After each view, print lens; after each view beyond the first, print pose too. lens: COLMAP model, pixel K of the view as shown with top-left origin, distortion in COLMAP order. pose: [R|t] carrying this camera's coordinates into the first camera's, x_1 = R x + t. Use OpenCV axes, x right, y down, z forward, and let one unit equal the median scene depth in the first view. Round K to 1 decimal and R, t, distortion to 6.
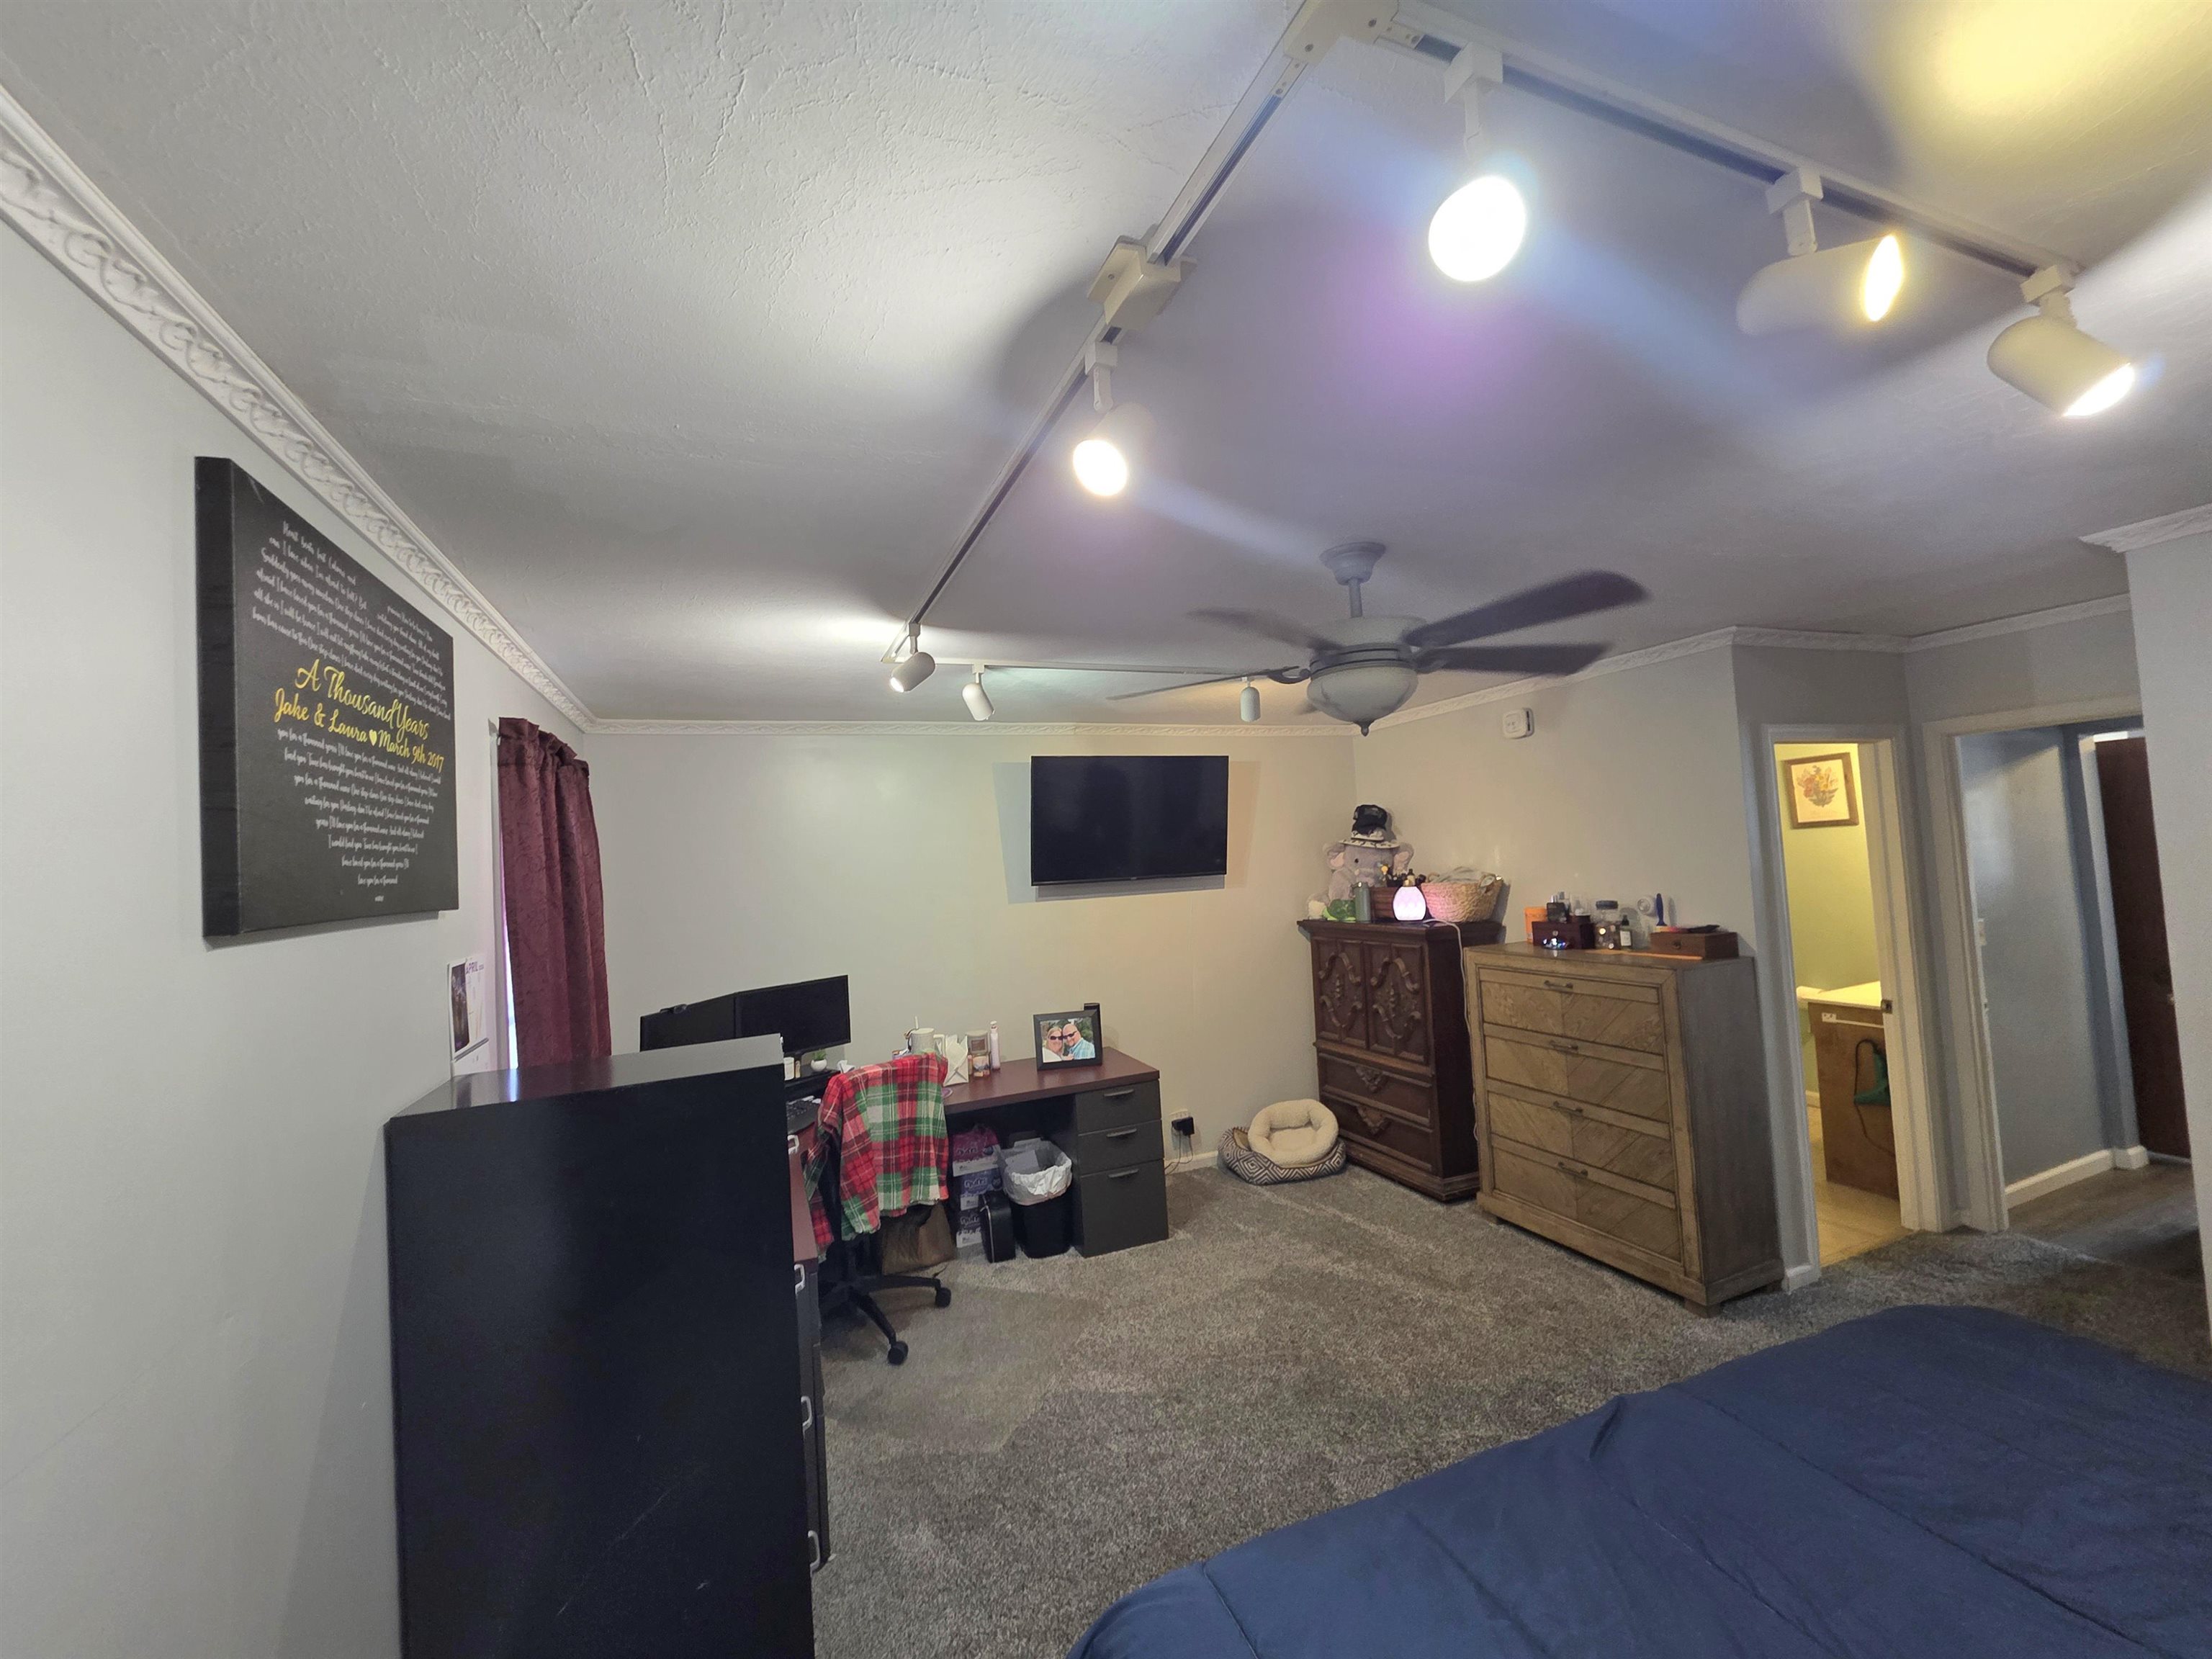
lens RADIAL K [[895.9, 0, 1105.6], [0, 895.9, 824.6], [0, 0, 1]] dist [-0.000321, -0.000143]
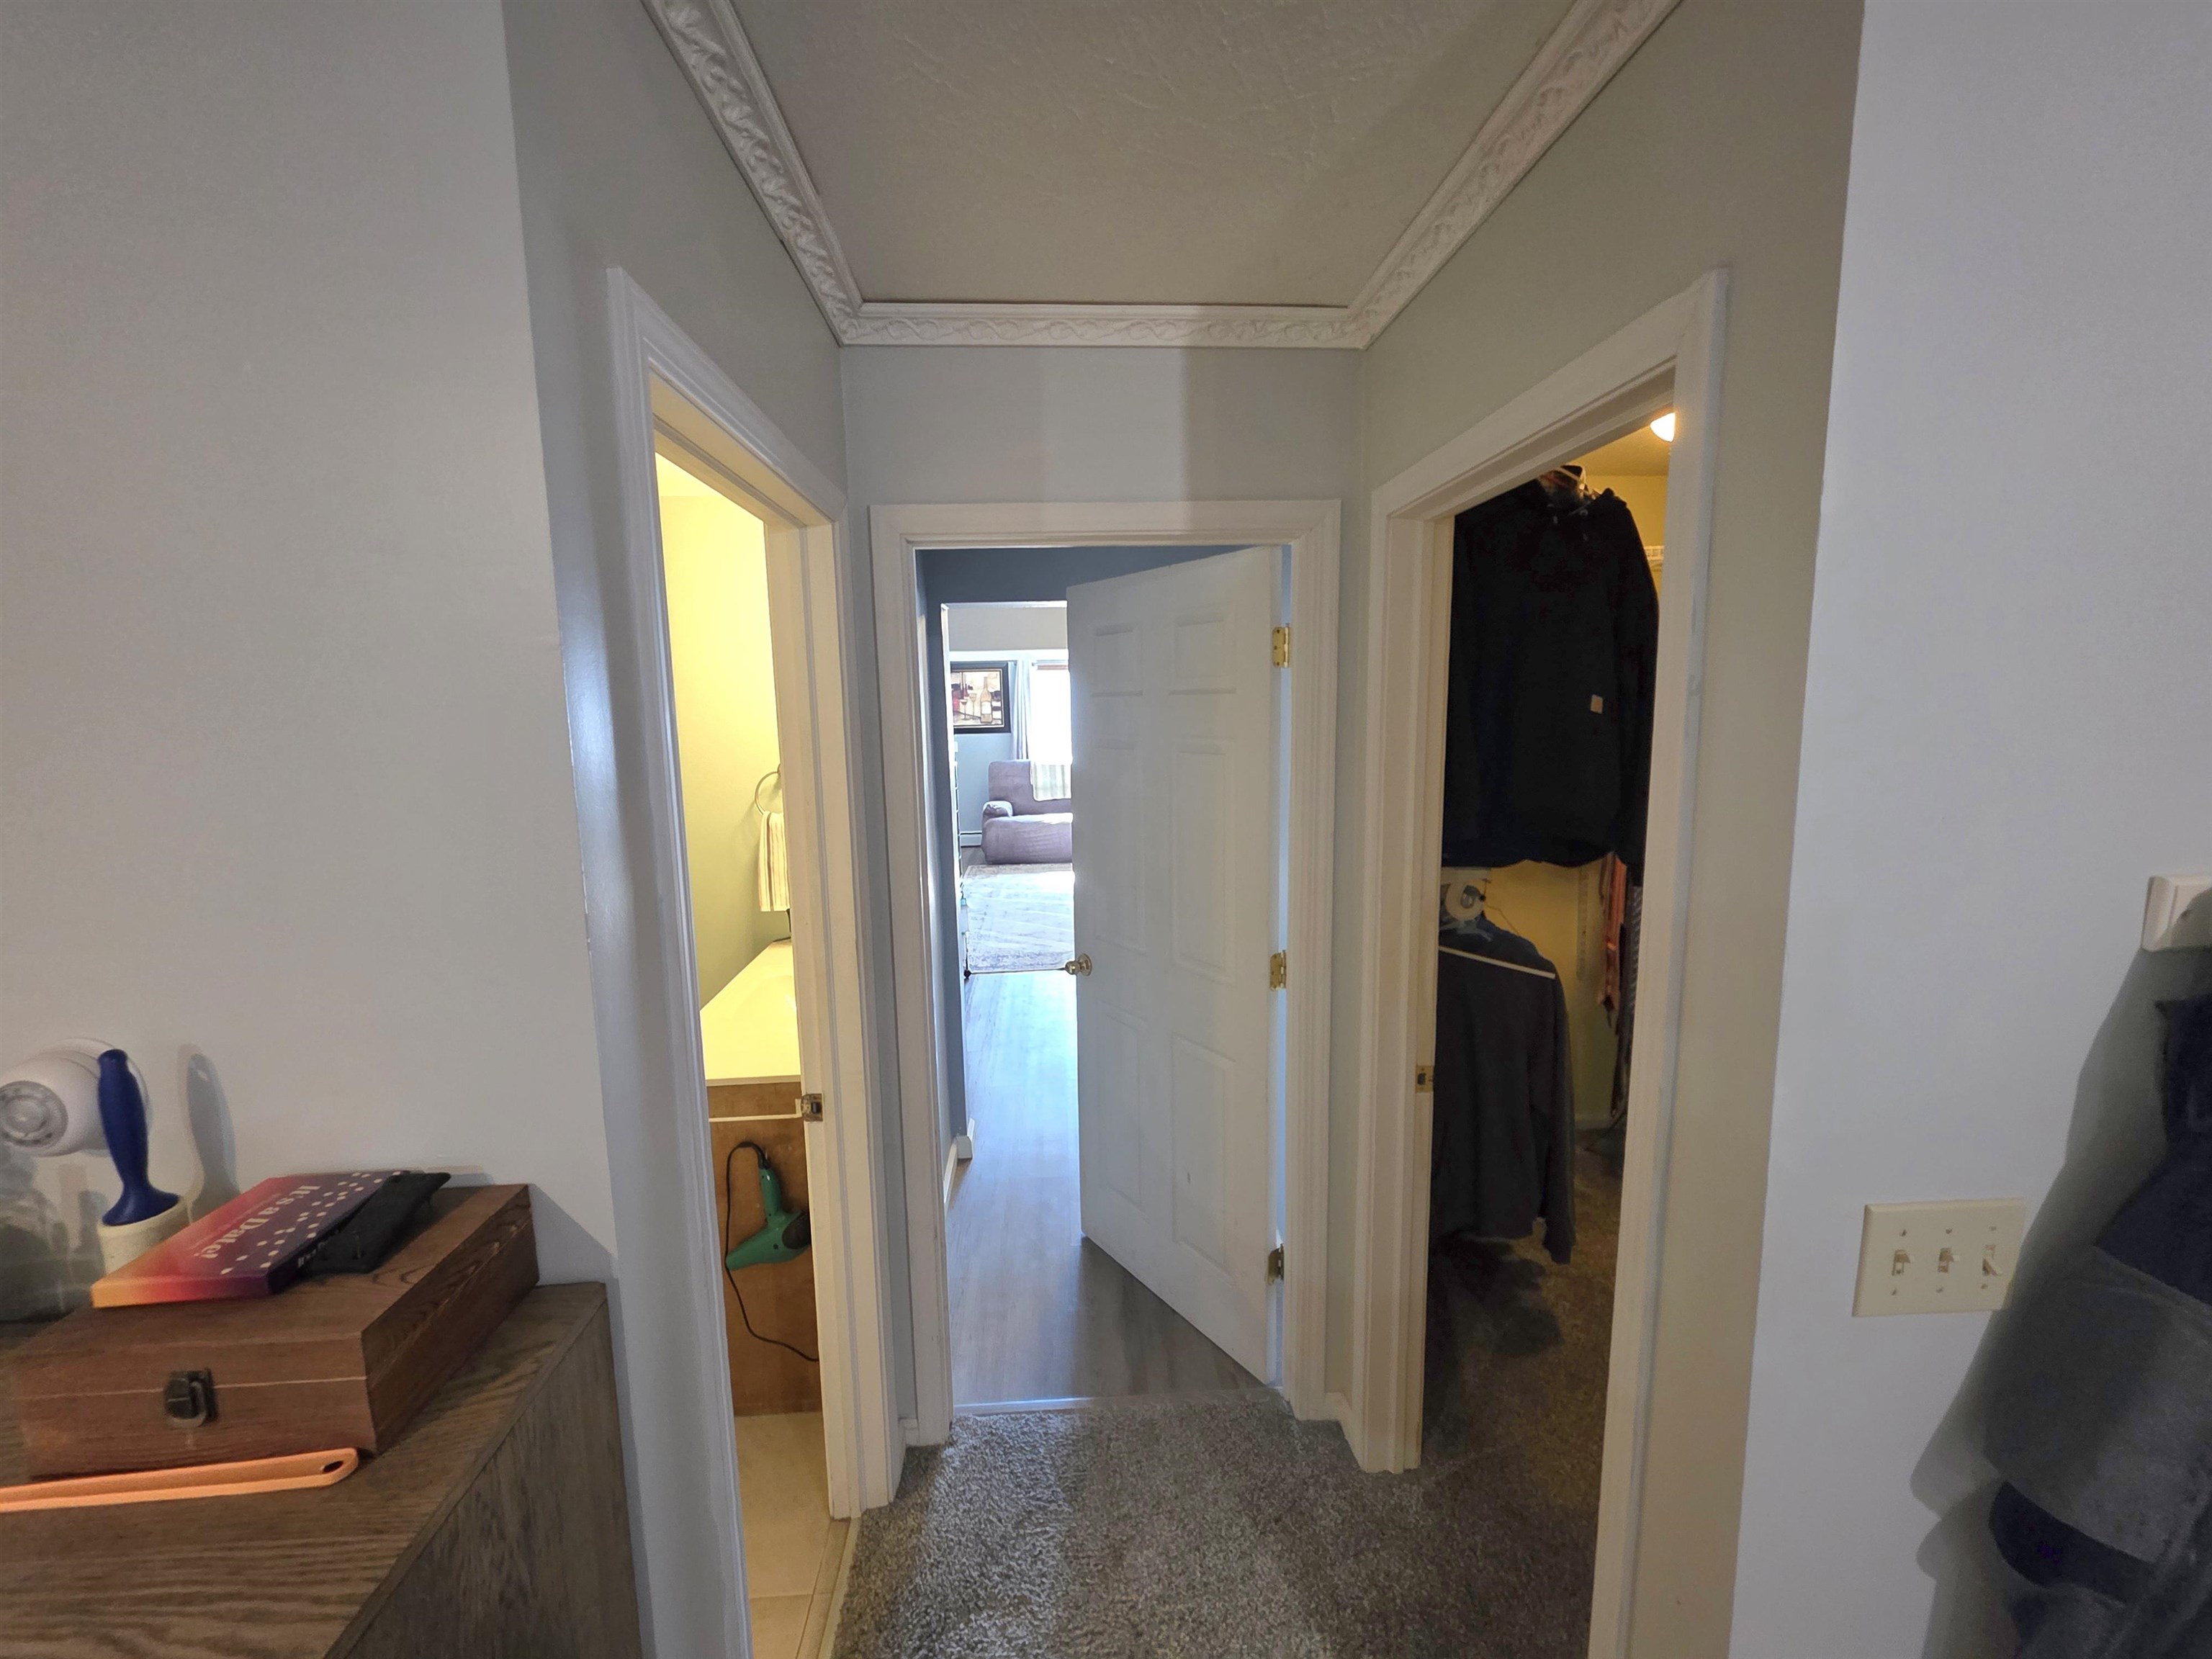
lens RADIAL K [[895.9, 0, 1105.6], [0, 895.9, 824.6], [0, 0, 1]] dist [-0.000321, -0.000143]
pose [[0.323326, -0.076299, 0.943207, 0.511249], [-0.030922, 0.995360, 0.091118, 0.007394], [-0.945782, -0.058627, 0.319466, 0.745949]]
